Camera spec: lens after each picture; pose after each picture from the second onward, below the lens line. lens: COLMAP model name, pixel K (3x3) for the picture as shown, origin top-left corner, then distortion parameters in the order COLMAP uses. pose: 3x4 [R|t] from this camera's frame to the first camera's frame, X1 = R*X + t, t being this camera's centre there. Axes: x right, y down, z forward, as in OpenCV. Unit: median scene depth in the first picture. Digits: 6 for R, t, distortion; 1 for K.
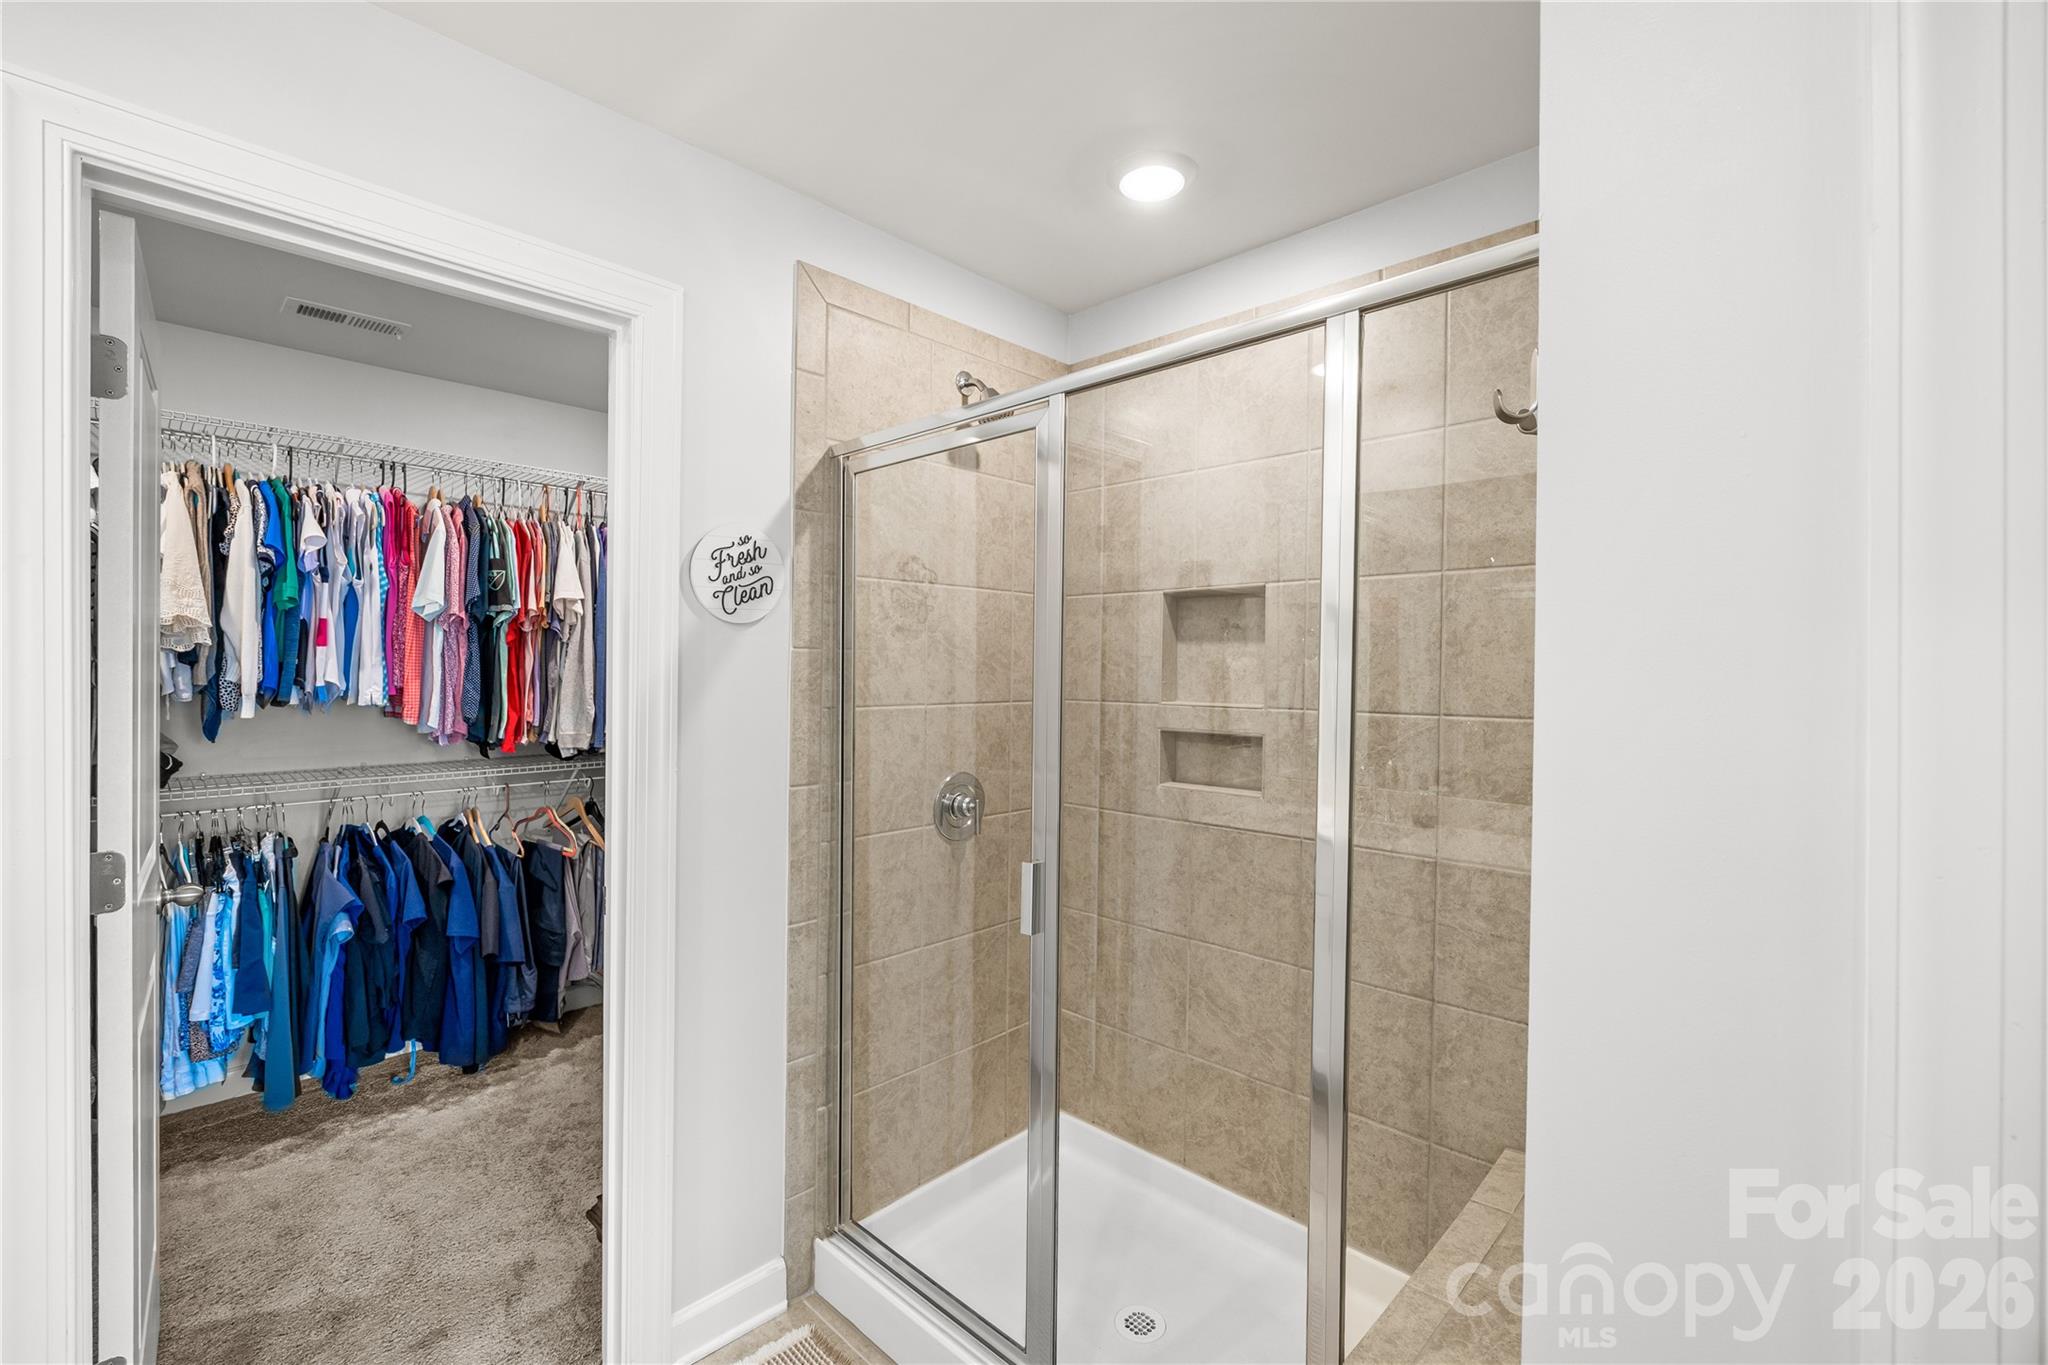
lens RADIAL K [[891.4, 0, 1060.0], [0, 891.4, 681.0], [0, 0, 1]] dist [-0.011034, 0.000978]
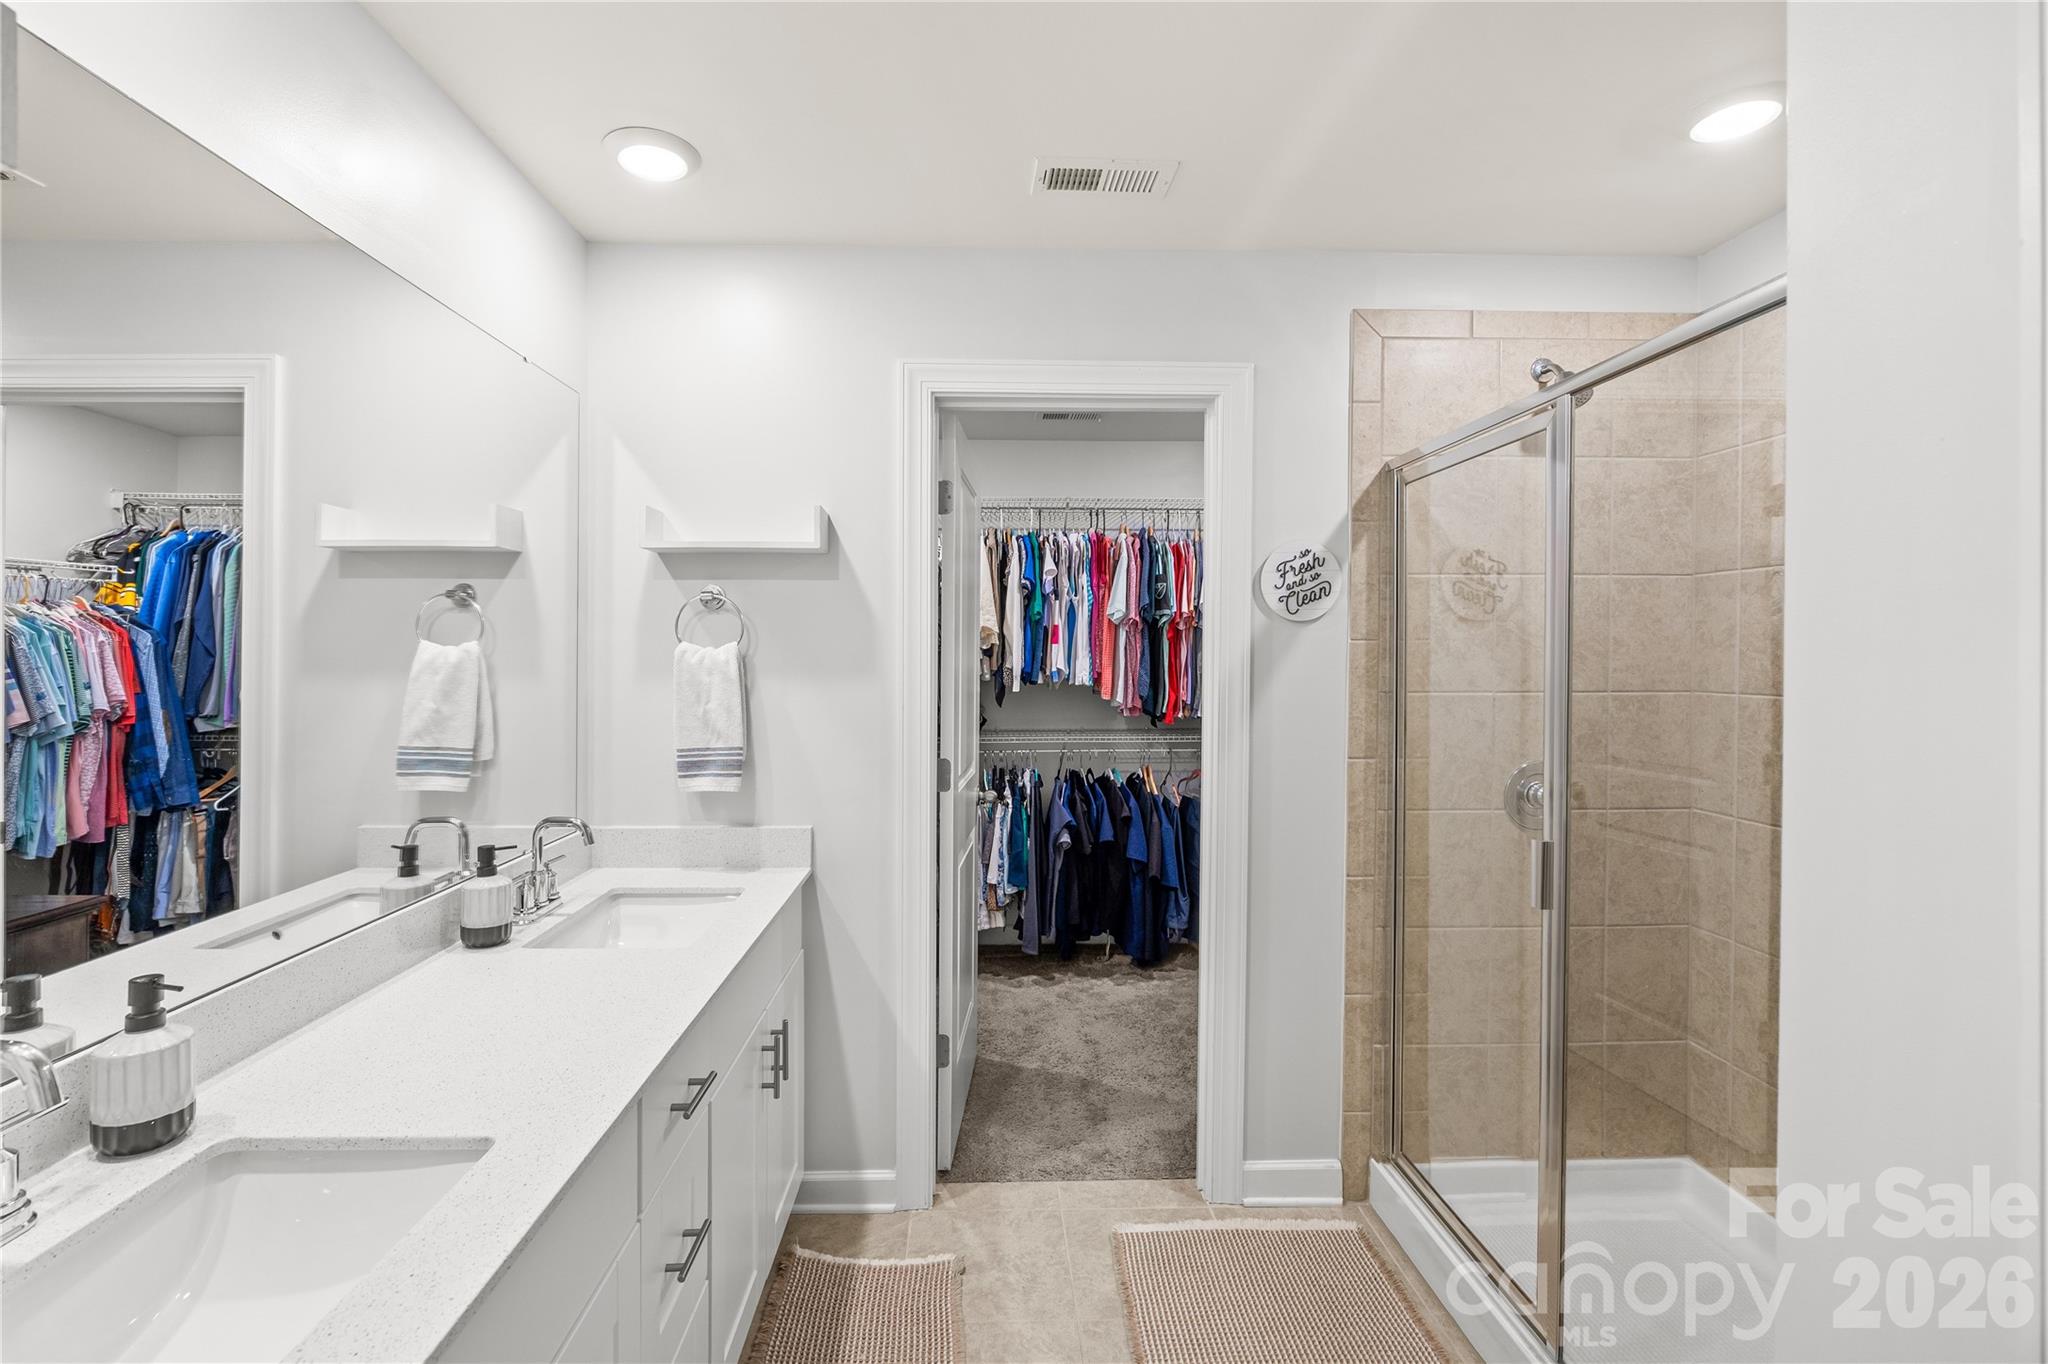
lens RADIAL K [[891.4, 0, 1020.2], [0, 891.4, 664.6], [0, 0, 1]] dist [-0.011034, 0.000978]
pose [[0.725150, 0.000540, -0.688591, 0.155430], [-0.004205, 0.999985, -0.003644, 0.000683], [0.688579, 0.005538, 0.725141, -0.119965]]
